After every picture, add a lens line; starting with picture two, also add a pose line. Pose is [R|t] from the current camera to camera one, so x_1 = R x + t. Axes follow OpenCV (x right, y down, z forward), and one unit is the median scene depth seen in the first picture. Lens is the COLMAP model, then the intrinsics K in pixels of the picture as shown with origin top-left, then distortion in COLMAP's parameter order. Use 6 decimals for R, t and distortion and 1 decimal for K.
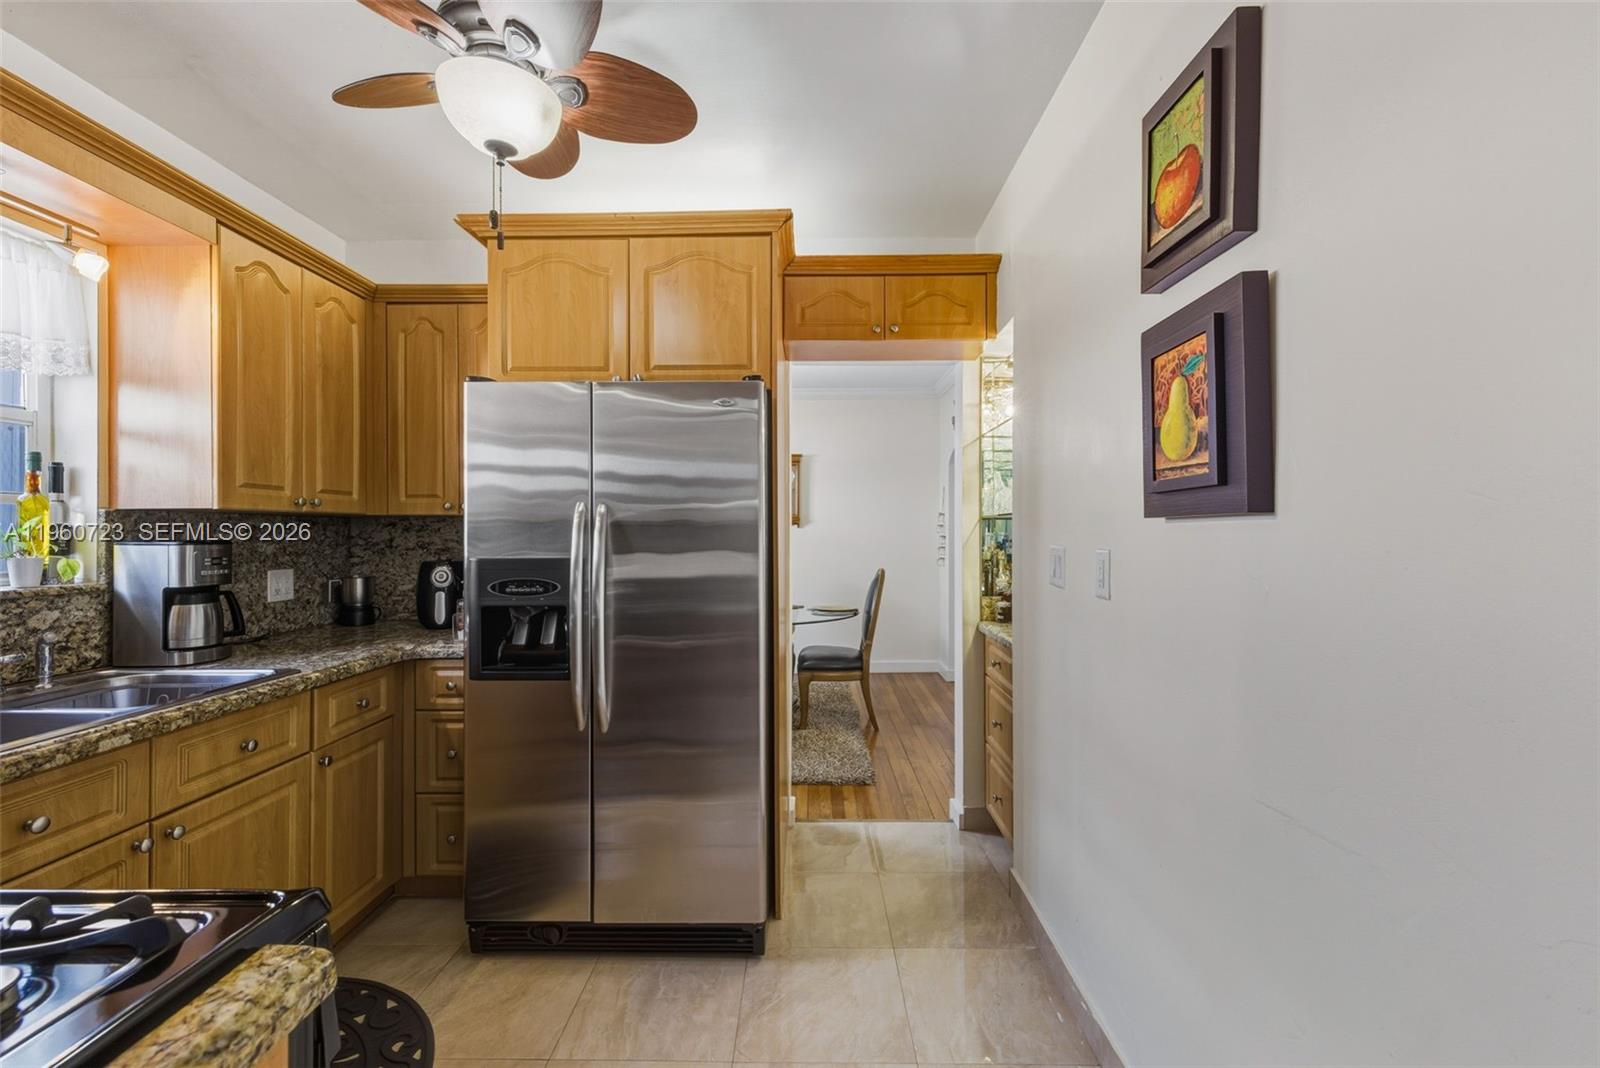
lens RADIAL K [[668.5, 0, 795.7], [0, 668.5, 529.6], [0, 0, 1]] dist [0.003026, -0.000544]
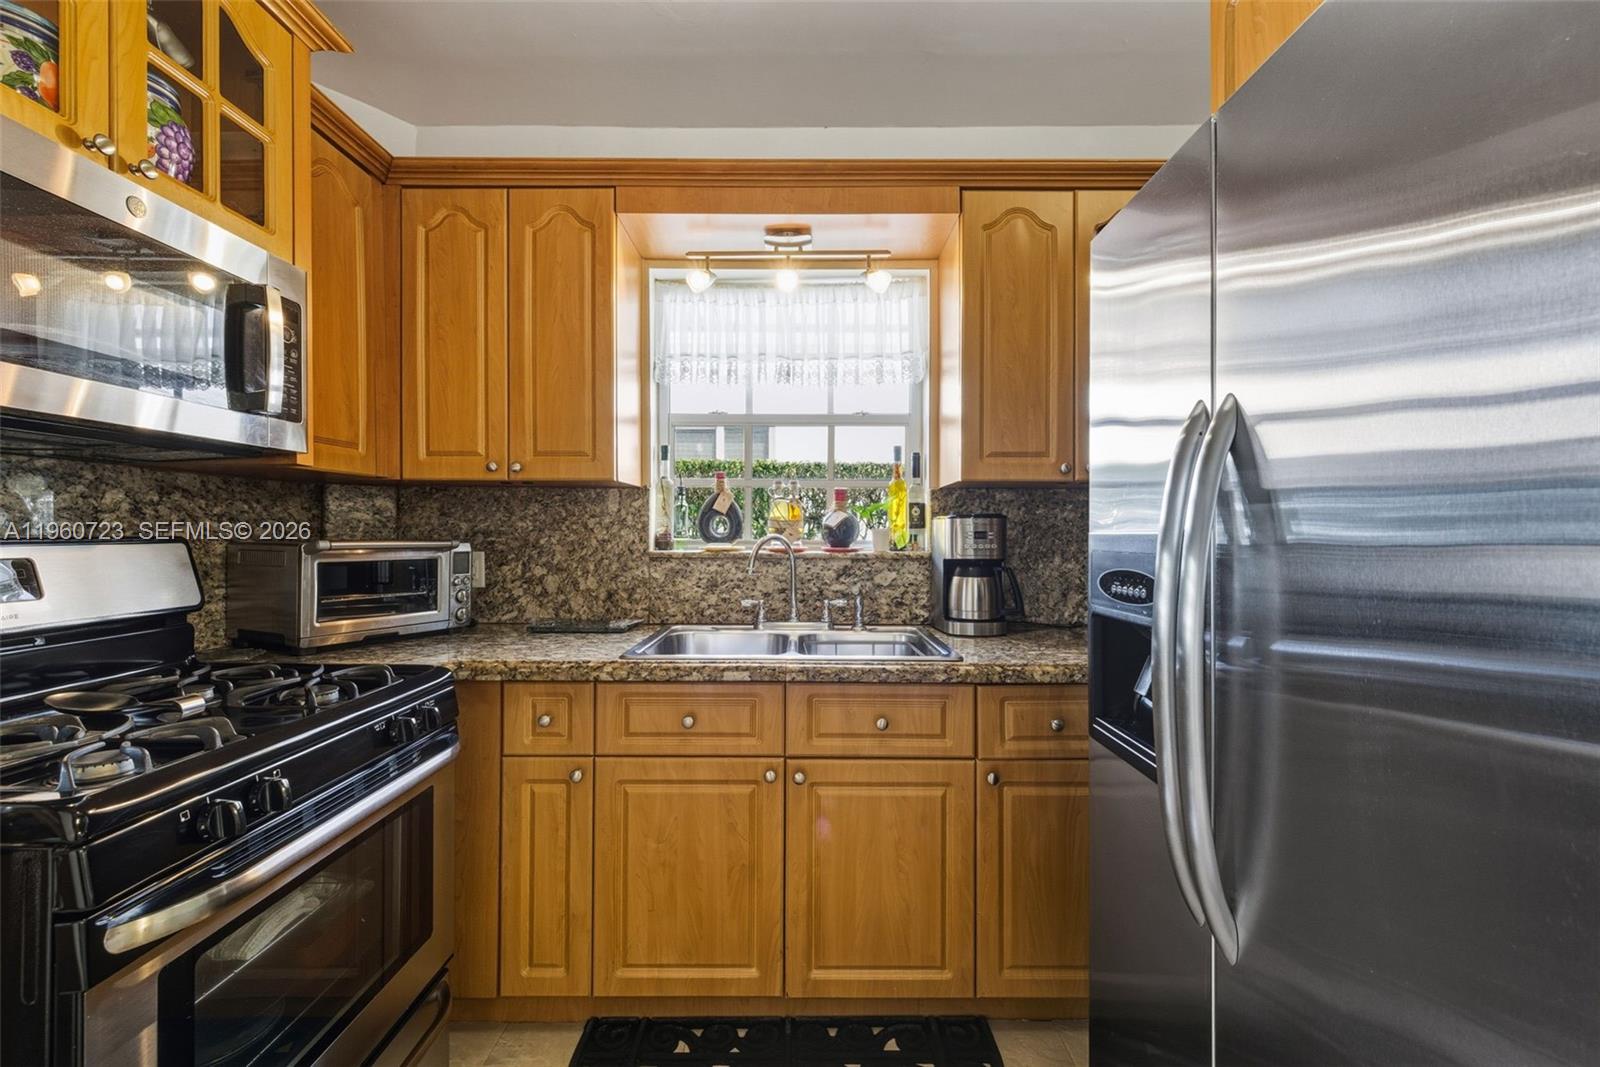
lens RADIAL K [[668.5, 0, 795.7], [0, 668.5, 529.1], [0, 0, 1]] dist [0.003026, -0.000544]
pose [[0.016834, -0.004288, -0.999849, 0.112477], [0.003760, 0.999984, -0.004225, 0.042712], [0.999851, -0.003689, 0.016850, 0.730416]]
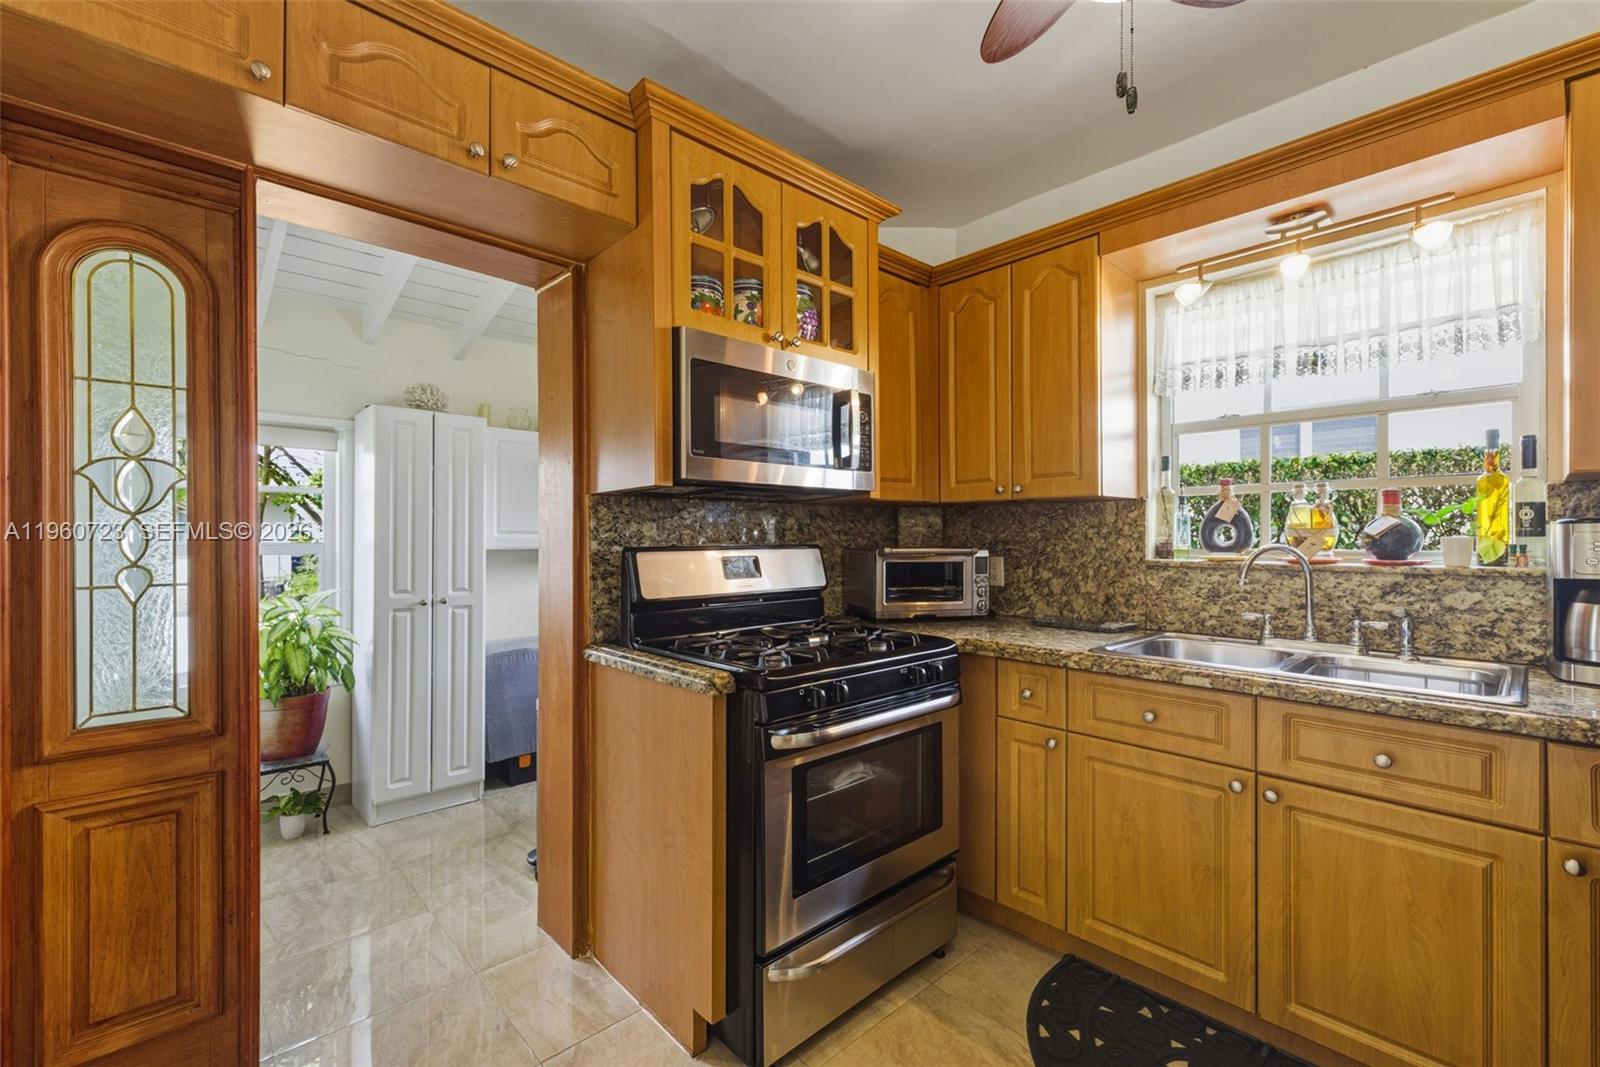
lens RADIAL K [[670.6, 0, 800.1], [0, 670.6, 535.9], [0, 0, 1]] dist [0.001976, -0.000141]
pose [[-0.717087, -0.000462, -0.696983, 0.246369], [0.005671, 0.999963, -0.006497, 0.036693], [0.696960, -0.008612, -0.717058, 0.927663]]
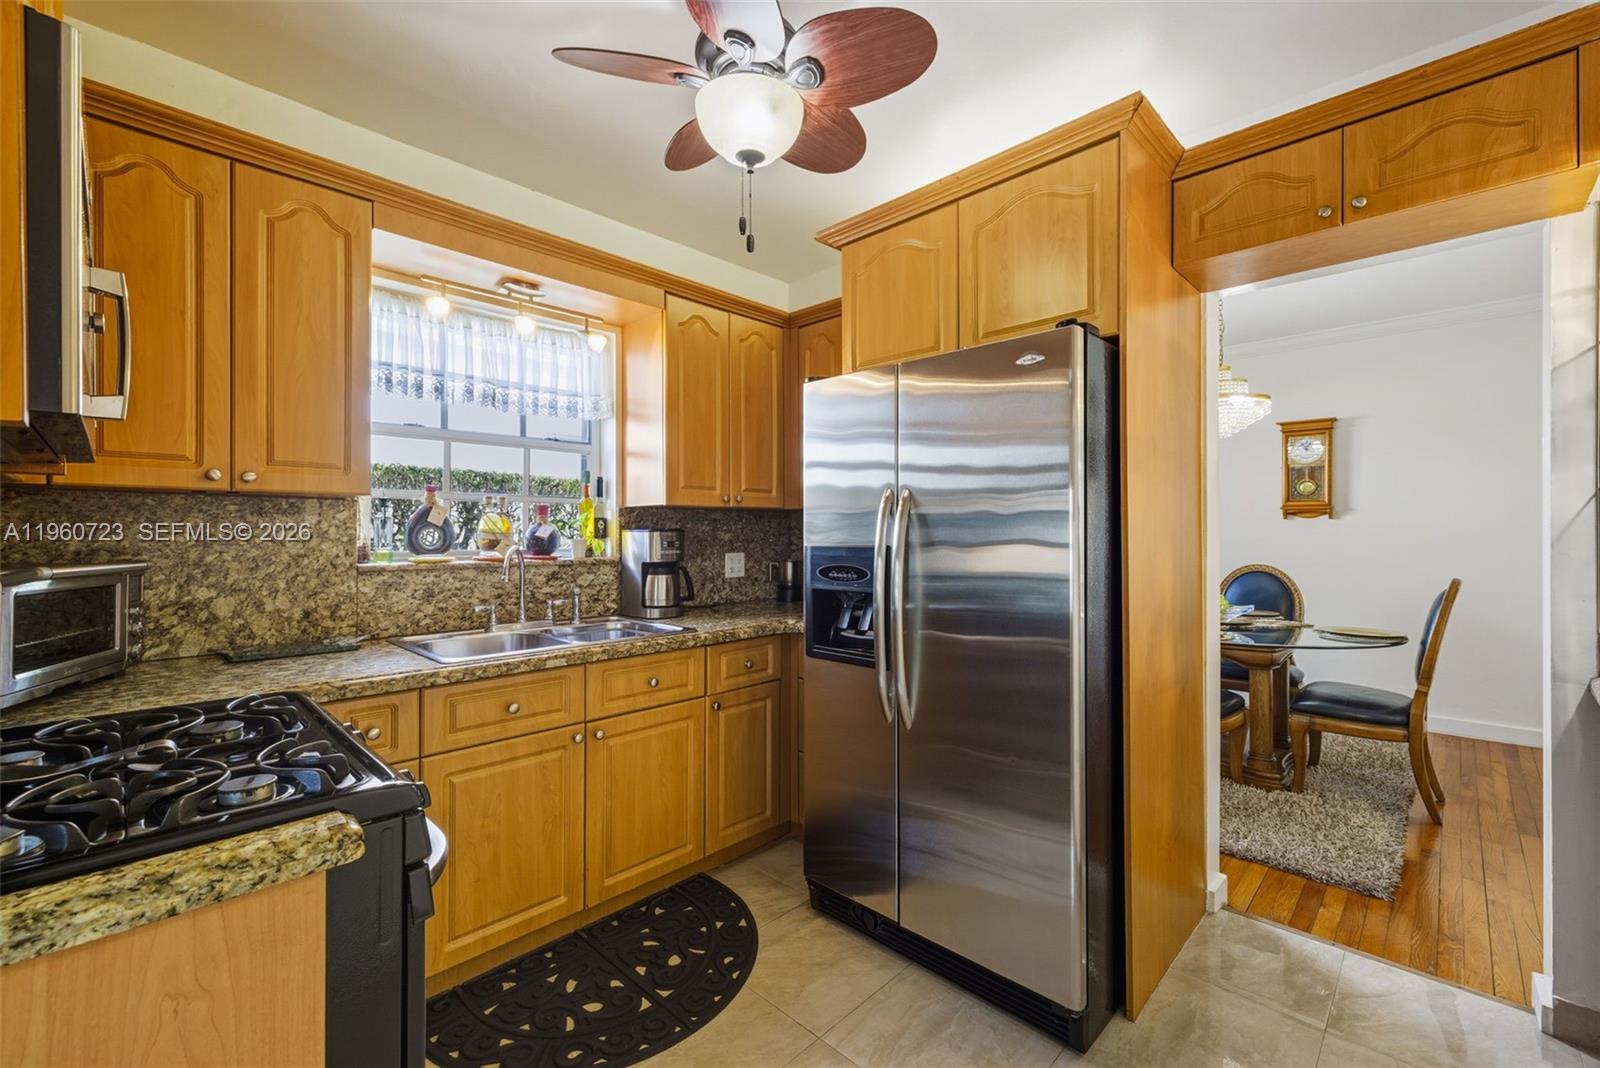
lens RADIAL K [[667.1, 0, 799.8], [0, 667.1, 527.8], [0, 0, 1]] dist [0.001508, -0.000417]
pose [[0.728027, -0.002365, -0.685545, 0.252019], [0.003281, 0.999995, 0.000035, 0.015733], [0.685541, -0.002275, 0.728031, 0.203767]]
